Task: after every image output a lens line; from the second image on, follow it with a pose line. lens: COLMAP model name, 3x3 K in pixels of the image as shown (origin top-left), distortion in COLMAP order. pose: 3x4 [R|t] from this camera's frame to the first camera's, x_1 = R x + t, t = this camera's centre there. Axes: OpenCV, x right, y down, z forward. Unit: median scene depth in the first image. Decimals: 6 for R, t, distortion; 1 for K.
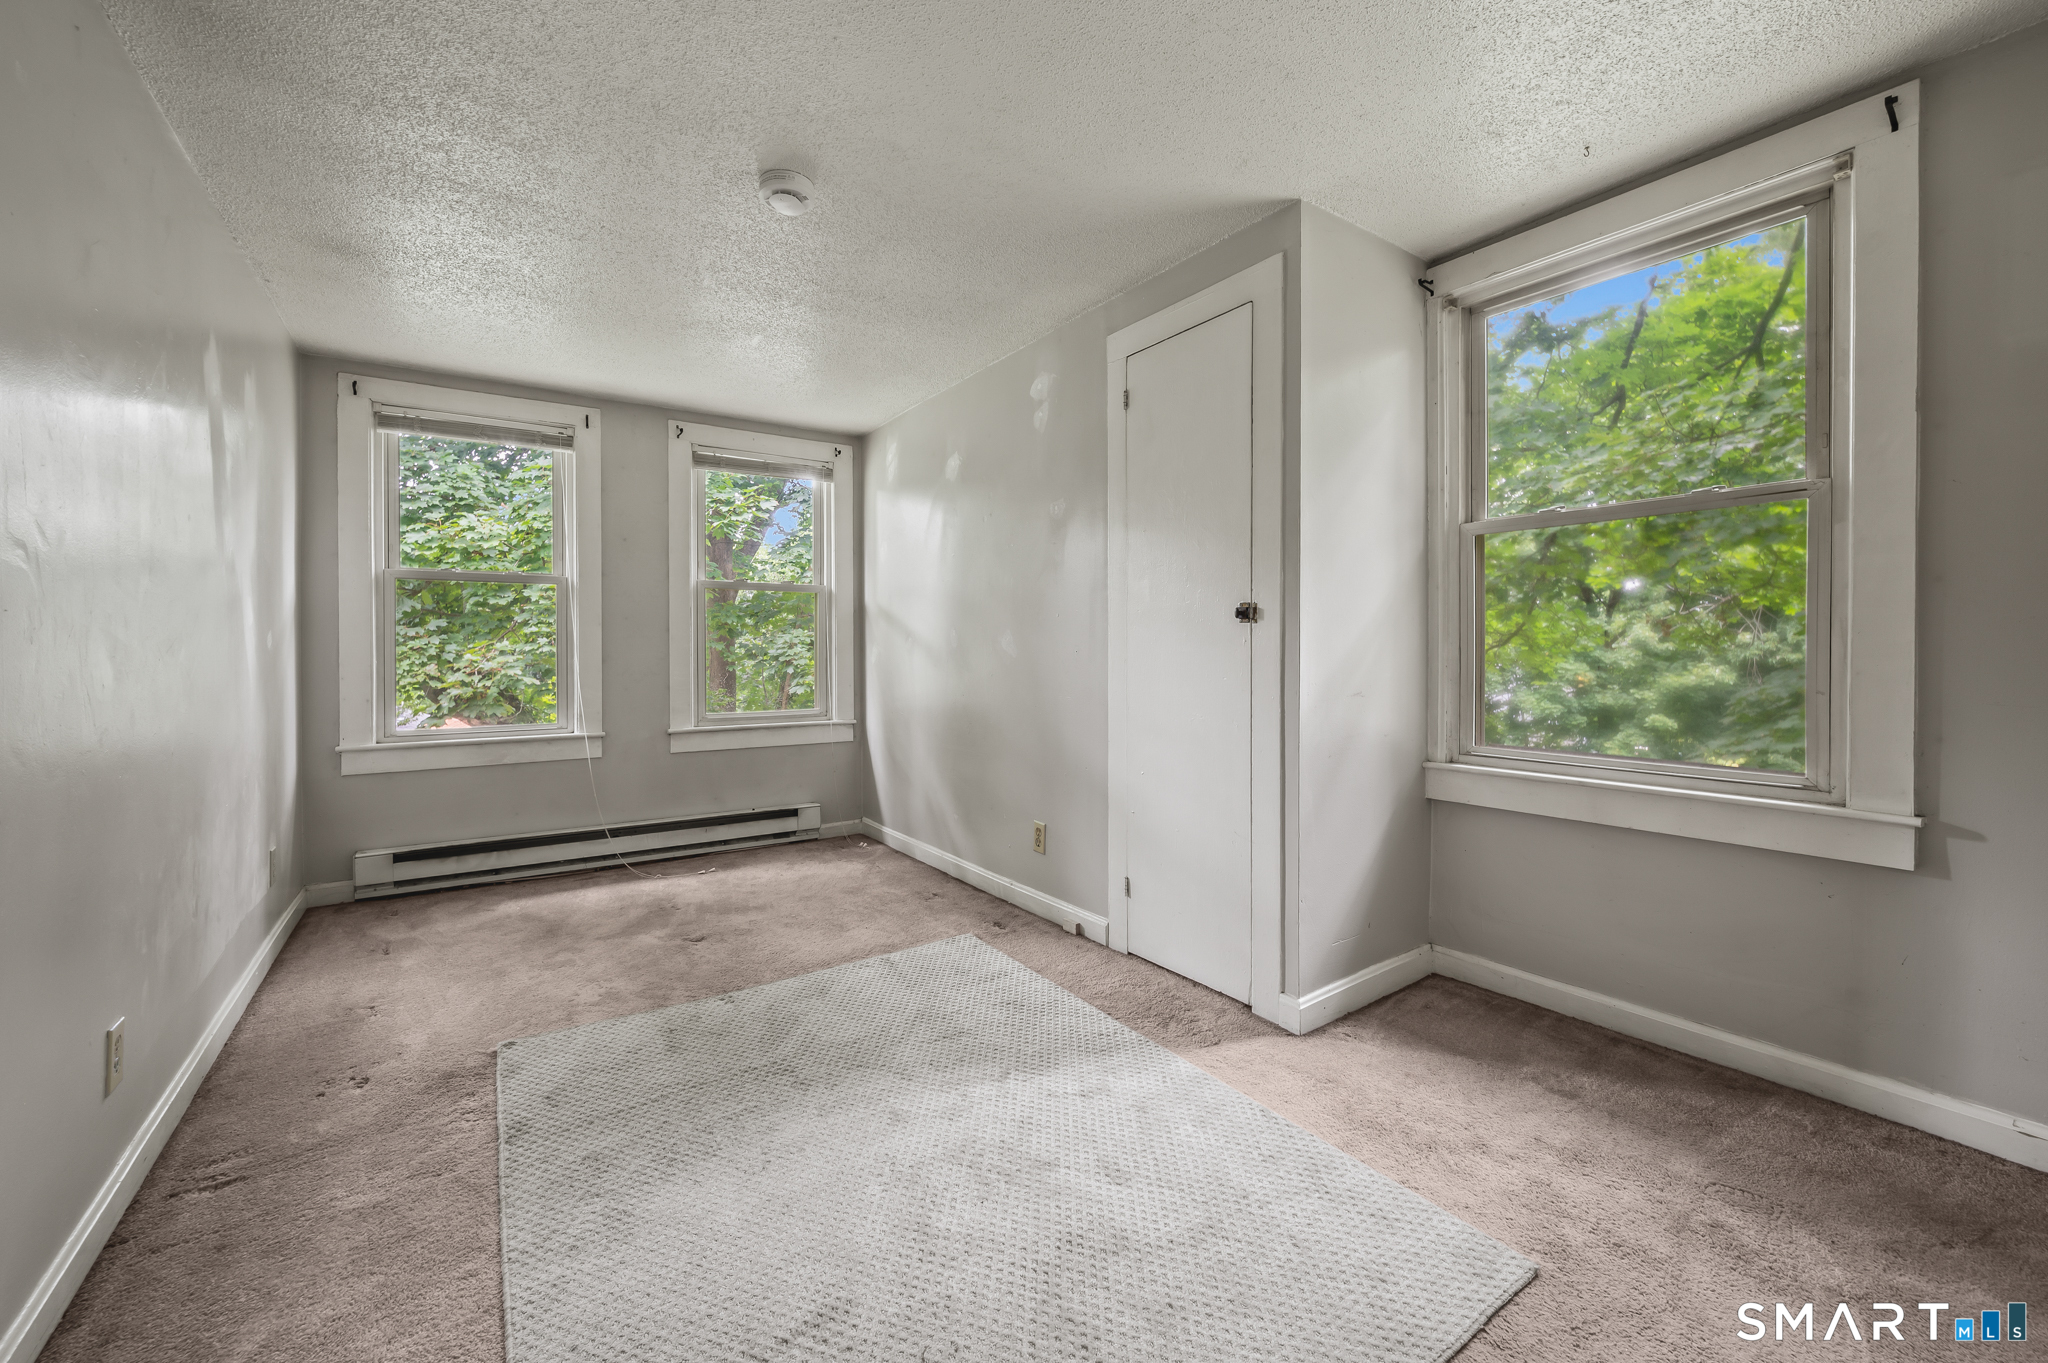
lens RADIAL K [[829.9, 0, 1027.6], [0, 829.9, 647.7], [0, 0, 1]] dist [-0.001690, -0.000398]
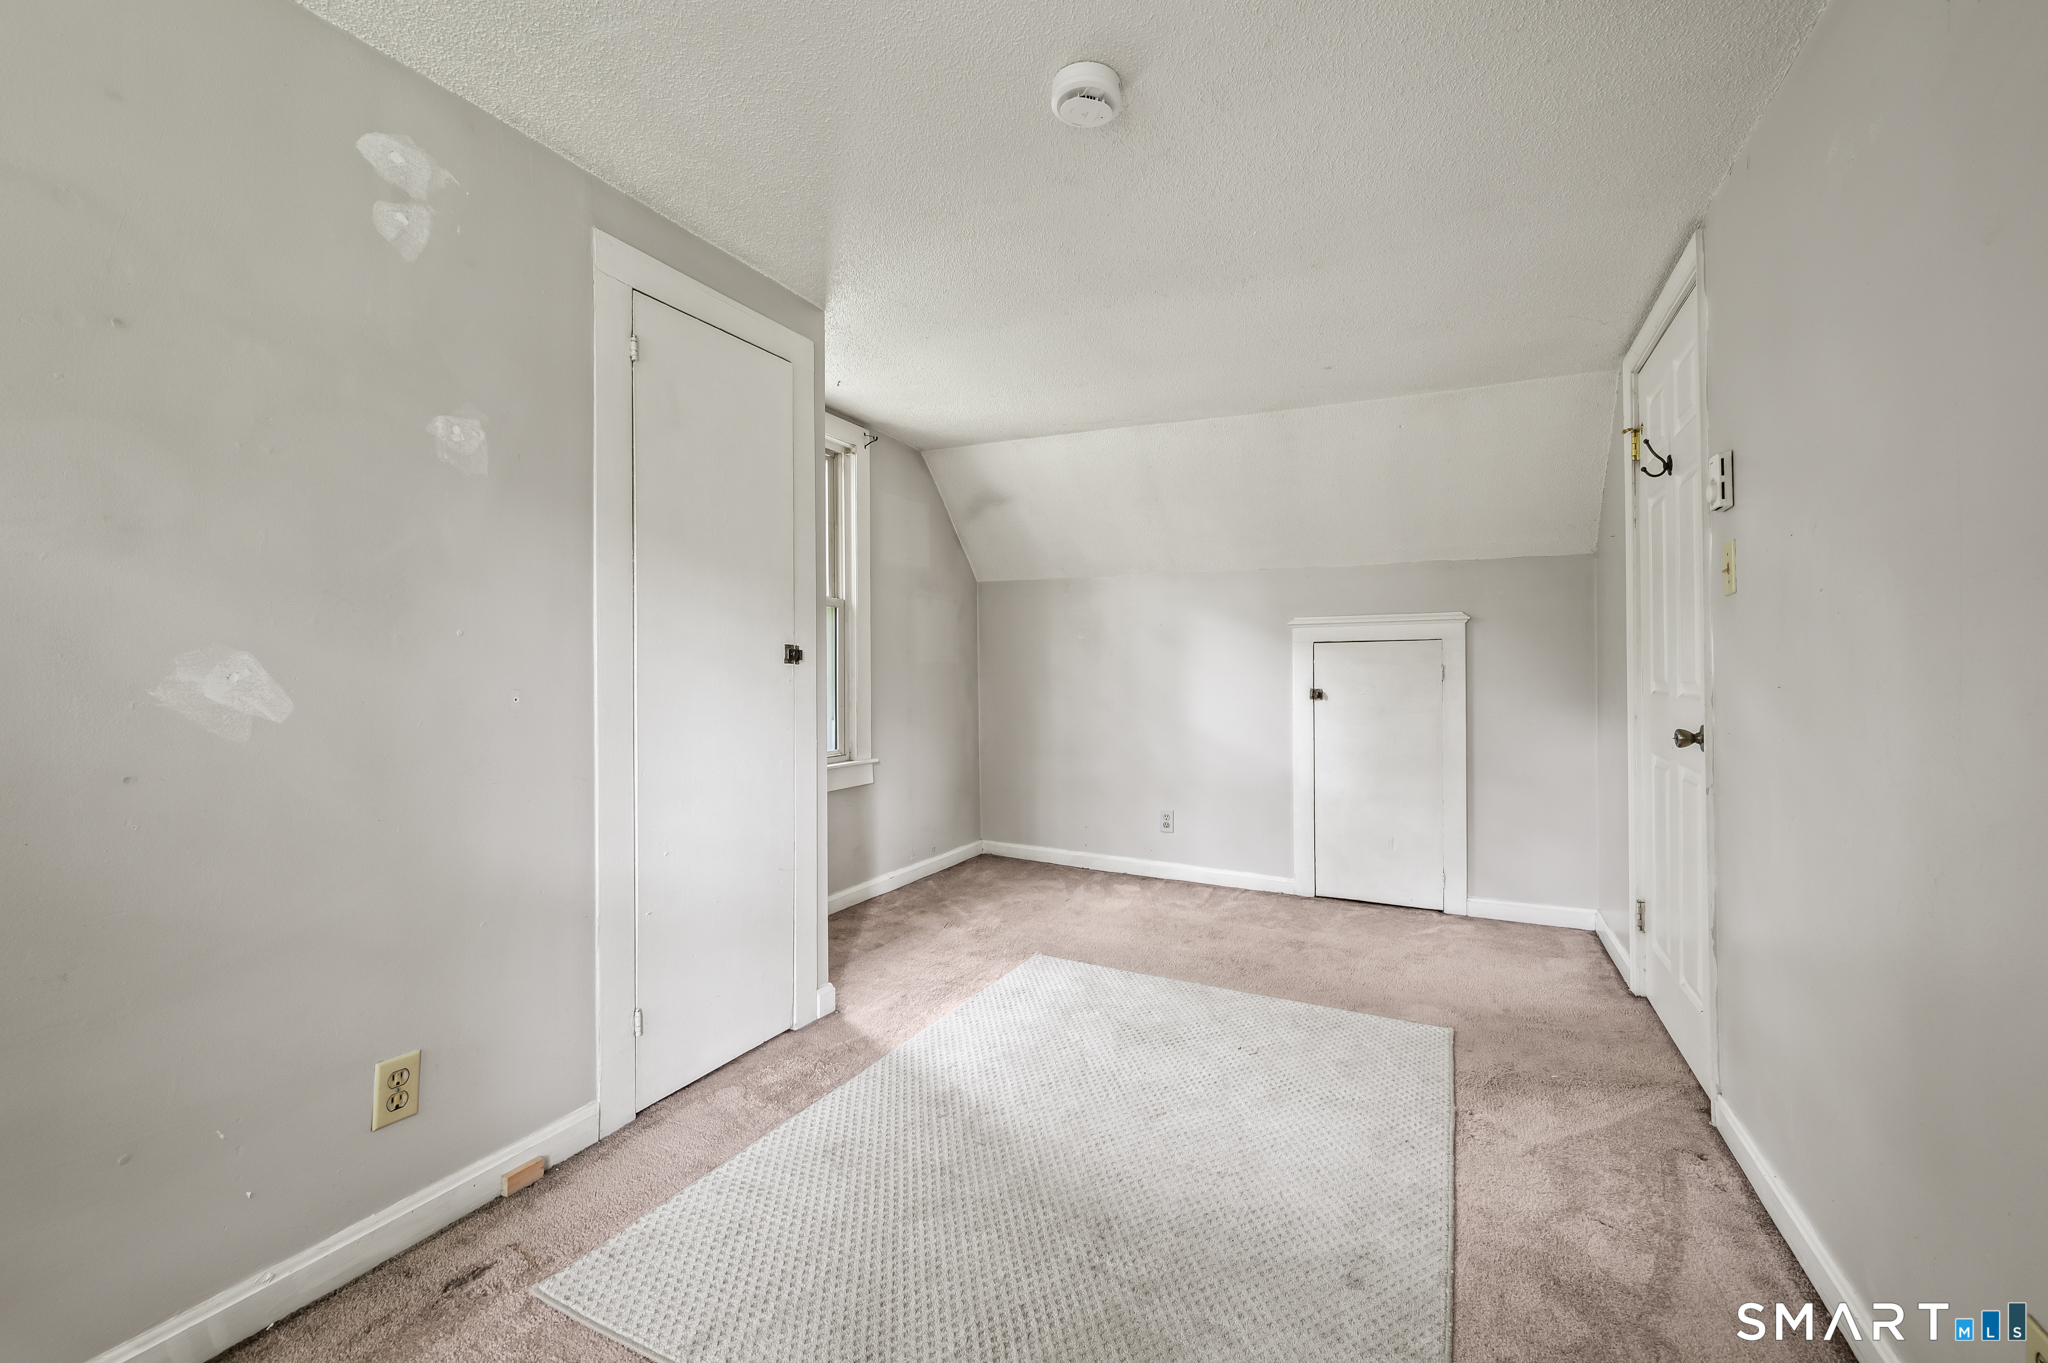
lens RADIAL K [[835.6, 0, 1045.0], [0, 835.6, 675.3], [0, 0, 1]] dist [-0.001343, -0.000340]
pose [[-0.499629, 0.000976, 0.866239, -0.824576], [0.004381, 0.999989, 0.001400, -0.015984], [-0.866228, 0.004495, -0.499628, 1.267376]]
